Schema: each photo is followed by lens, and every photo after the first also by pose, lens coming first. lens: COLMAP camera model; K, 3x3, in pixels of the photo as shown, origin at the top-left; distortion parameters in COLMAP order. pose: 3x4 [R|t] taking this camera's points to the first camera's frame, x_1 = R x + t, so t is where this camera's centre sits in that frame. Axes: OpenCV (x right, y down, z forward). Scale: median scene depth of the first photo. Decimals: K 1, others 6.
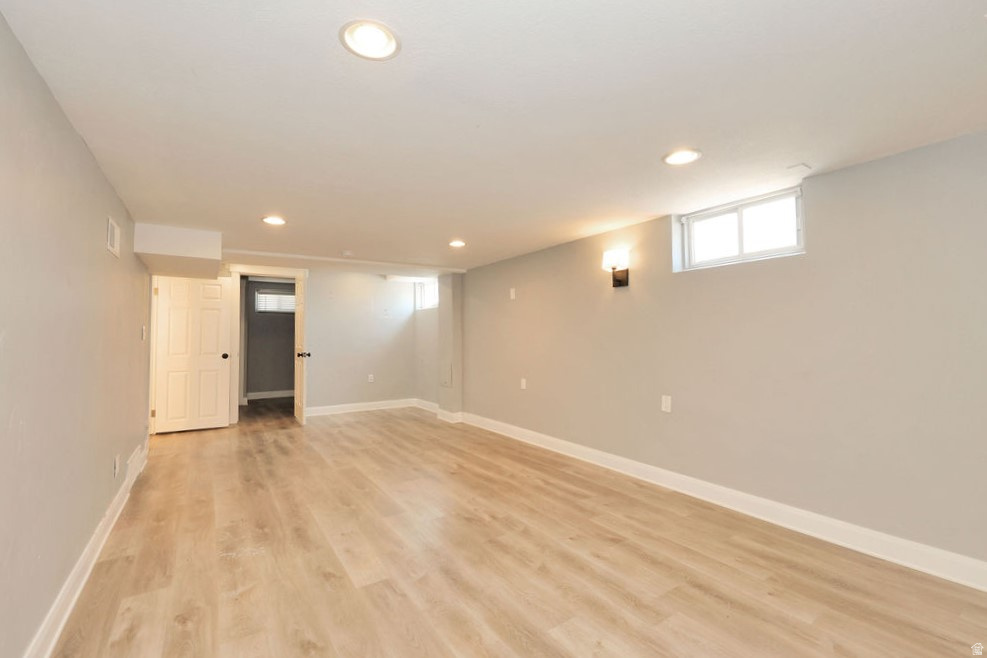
lens RADIAL K [[431.5, 0, 493.5], [0, 431.5, 329.0], [0, 0, 1]] dist [0.000005, -0.000211]
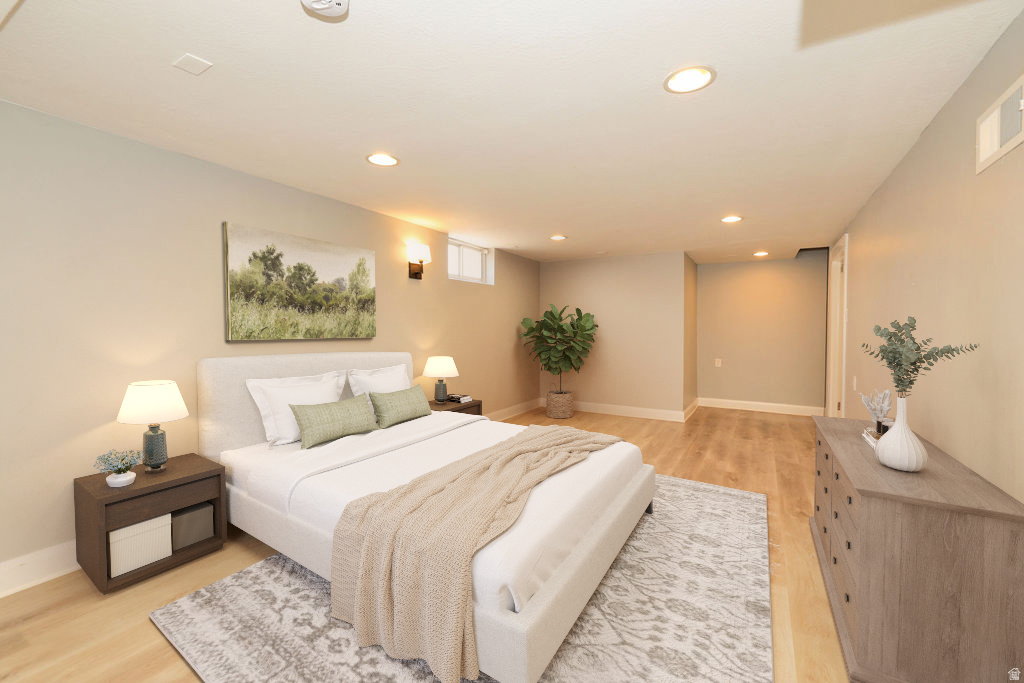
lens RADIAL K [[430.5, 0, 513.5], [0, 430.5, 336.2], [0, 0, 1]] dist [-0.002075, -0.000049]
pose [[-0.448571, -0.015720, 0.893609, -0.945514], [-0.017779, 0.999804, 0.008663, 0.038223], [-0.893570, -0.012002, -0.448763, 1.529601]]
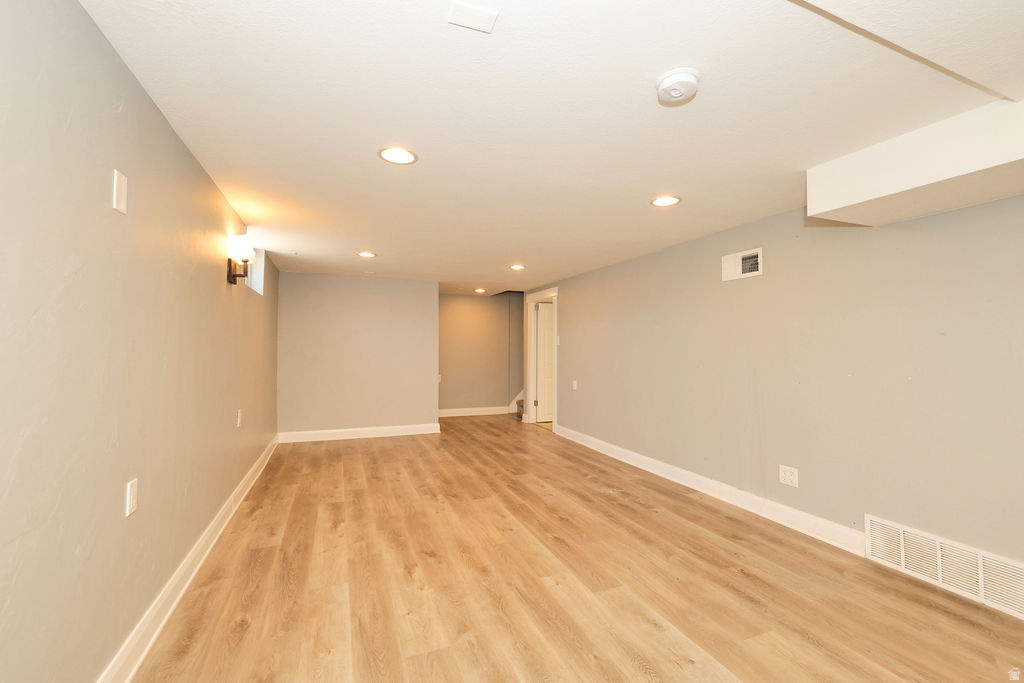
lens RADIAL K [[430.5, 0, 513.5], [0, 430.5, 336.2], [0, 0, 1]] dist [-0.002075, -0.000049]
pose [[-0.980420, 0.008511, 0.196732, -0.425789], [-0.000489, 0.998957, -0.045656, 0.038507], [-0.196915, -0.044858, -0.979394, 2.000398]]
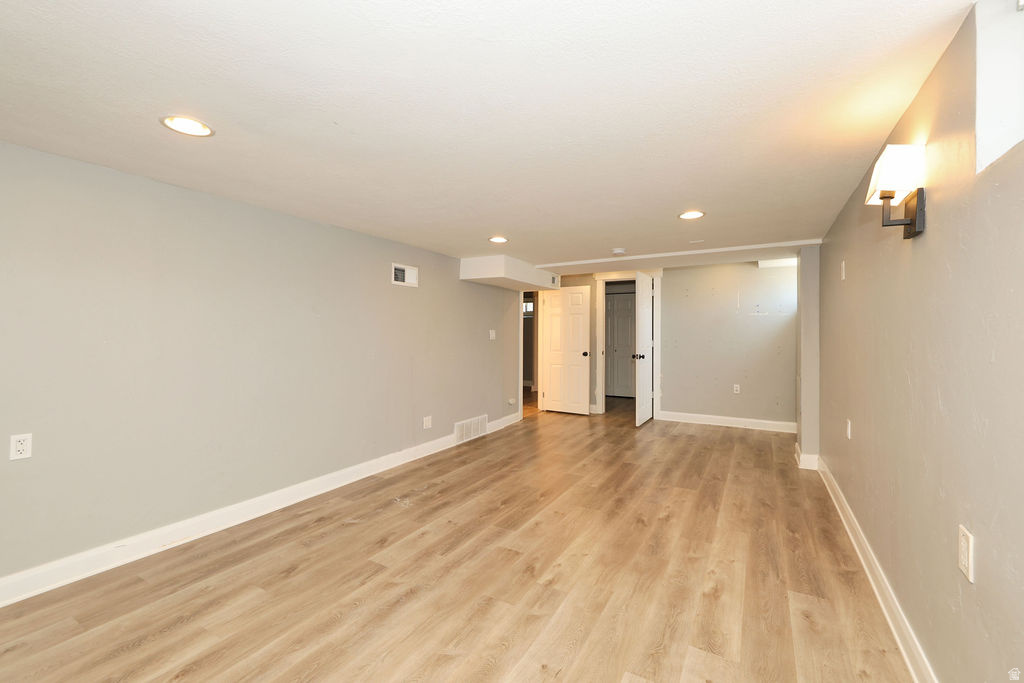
lens RADIAL K [[430.5, 0, 513.5], [0, 430.5, 336.2], [0, 0, 1]] dist [-0.002075, -0.000049]
pose [[0.446884, 0.011722, -0.894515, 0.598510], [0.009193, 0.999801, 0.017695, -0.014097], [0.894545, -0.016131, 0.446687, 0.562750]]
